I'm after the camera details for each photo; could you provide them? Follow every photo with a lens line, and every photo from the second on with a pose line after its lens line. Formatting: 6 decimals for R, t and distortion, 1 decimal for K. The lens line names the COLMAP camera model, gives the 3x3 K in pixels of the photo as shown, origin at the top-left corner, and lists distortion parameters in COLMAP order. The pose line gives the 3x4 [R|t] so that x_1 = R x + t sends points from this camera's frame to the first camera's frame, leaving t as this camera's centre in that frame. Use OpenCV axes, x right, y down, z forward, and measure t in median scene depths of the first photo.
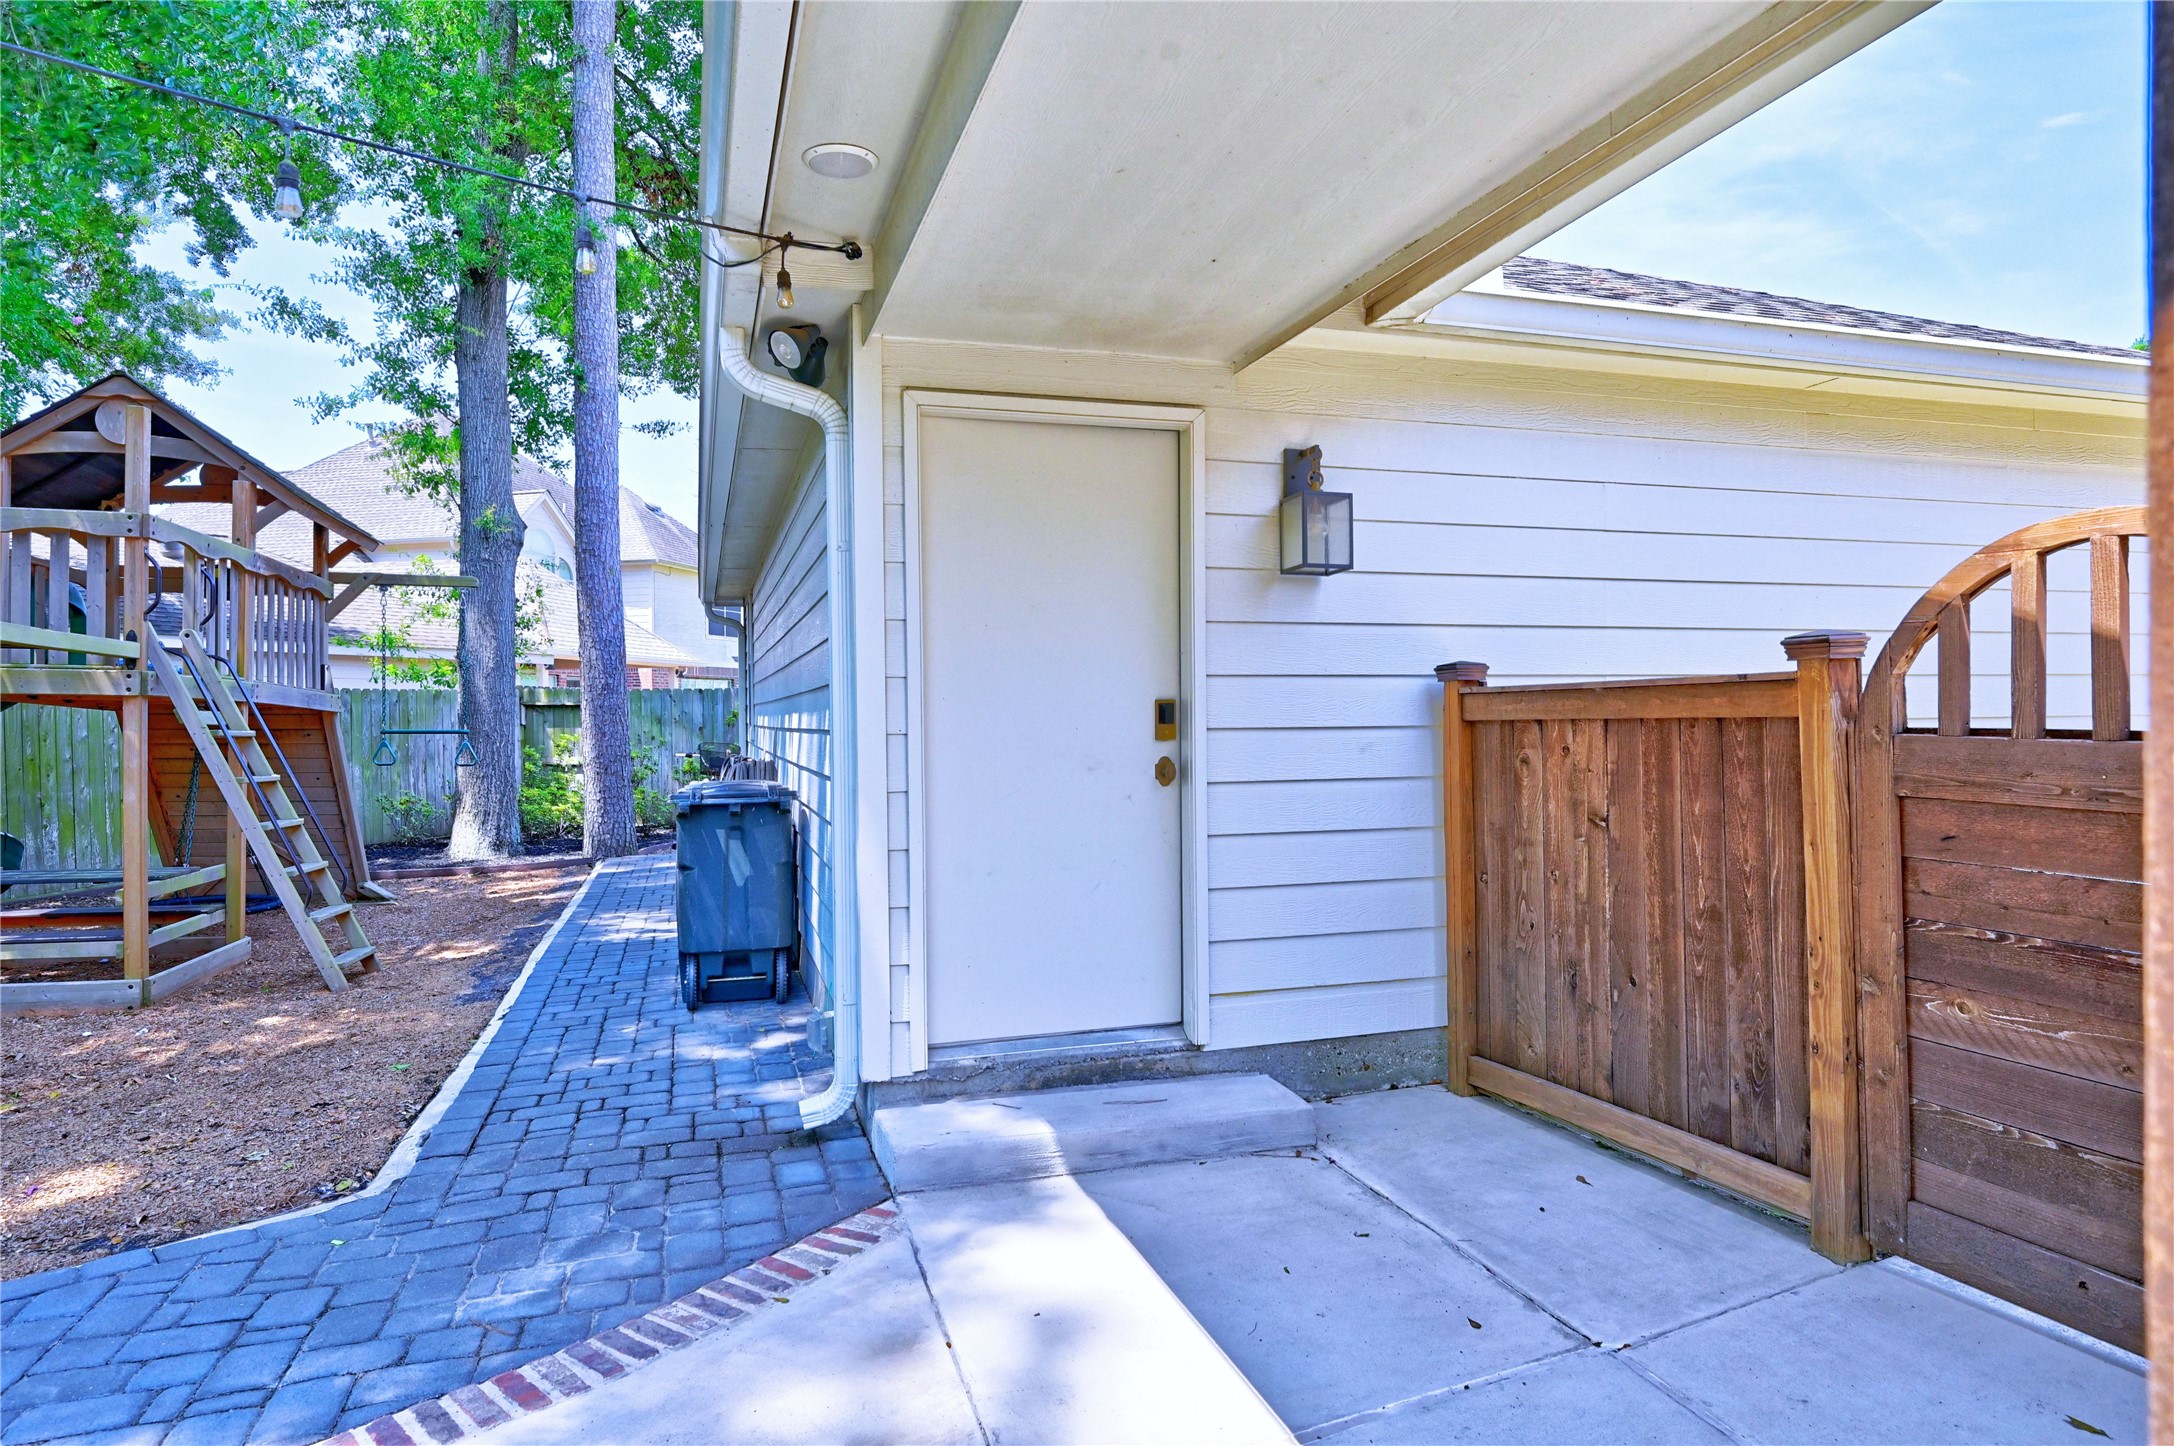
lens RADIAL K [[1263.6, 0, 1087.0], [0, 1263.6, 723.0], [0, 0, 1]] dist [-0.008692, -0.001840]
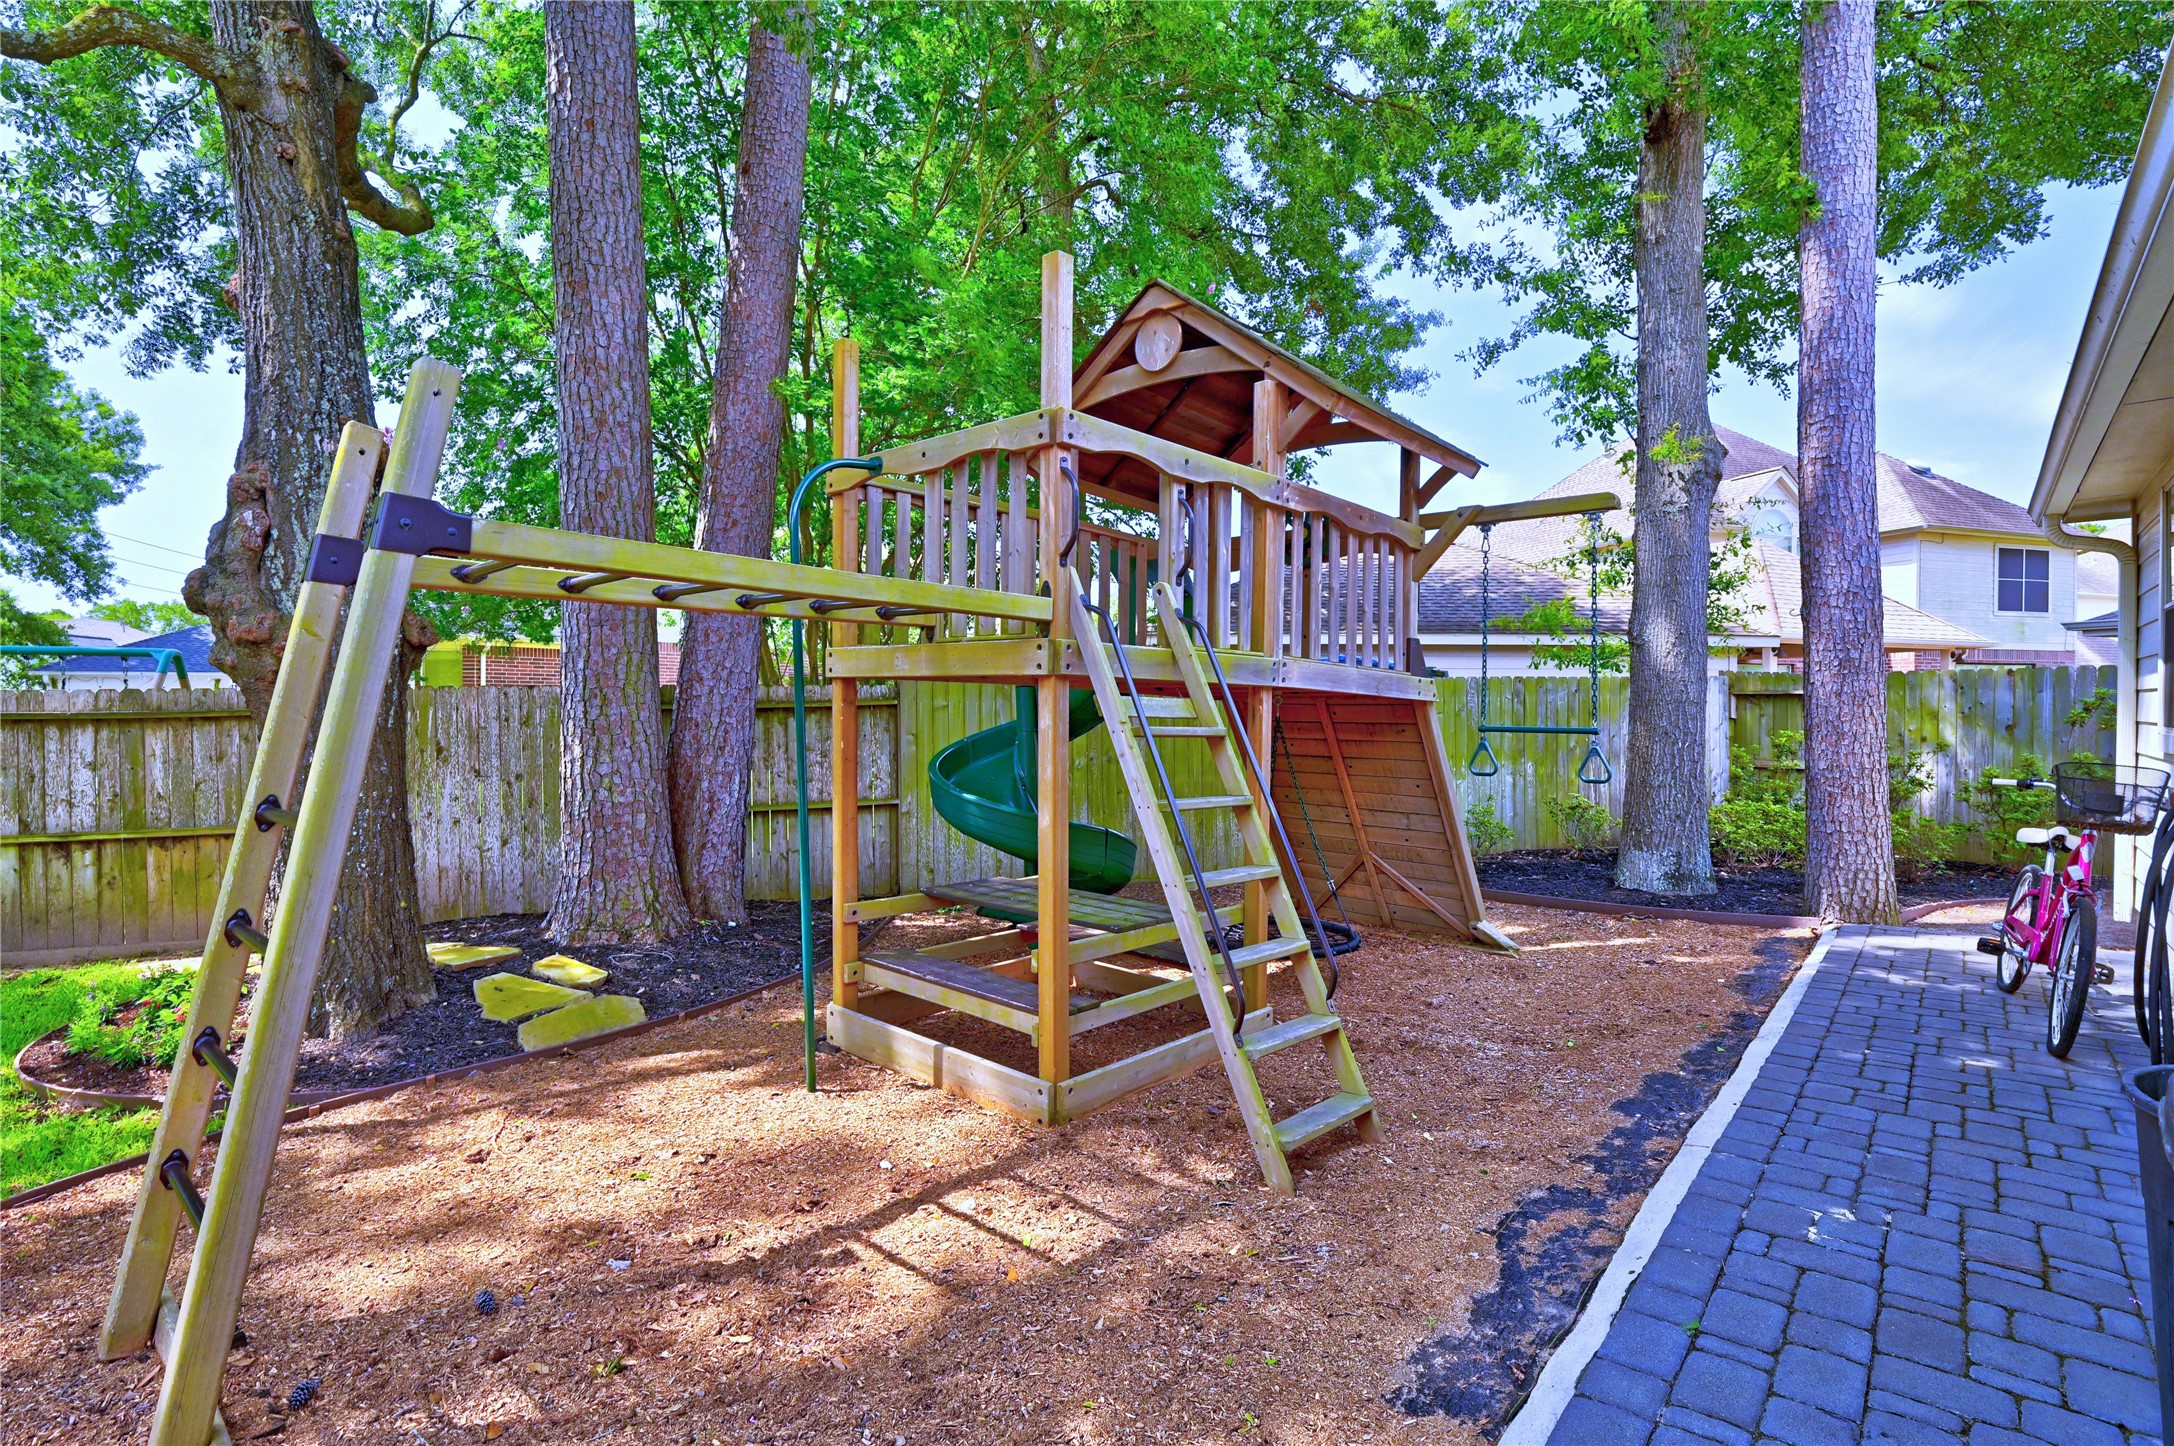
lens RADIAL K [[1047.9, 0, 1087.0], [0, 1047.9, 723.0], [0, 0, 1]] dist [-0.025269, -0.000462]
pose [[0.535404, 0.019808, -0.844364, -0.182111], [-0.011990, 0.999802, 0.015851, -0.003225], [0.844511, 0.001637, 0.535536, 0.504410]]
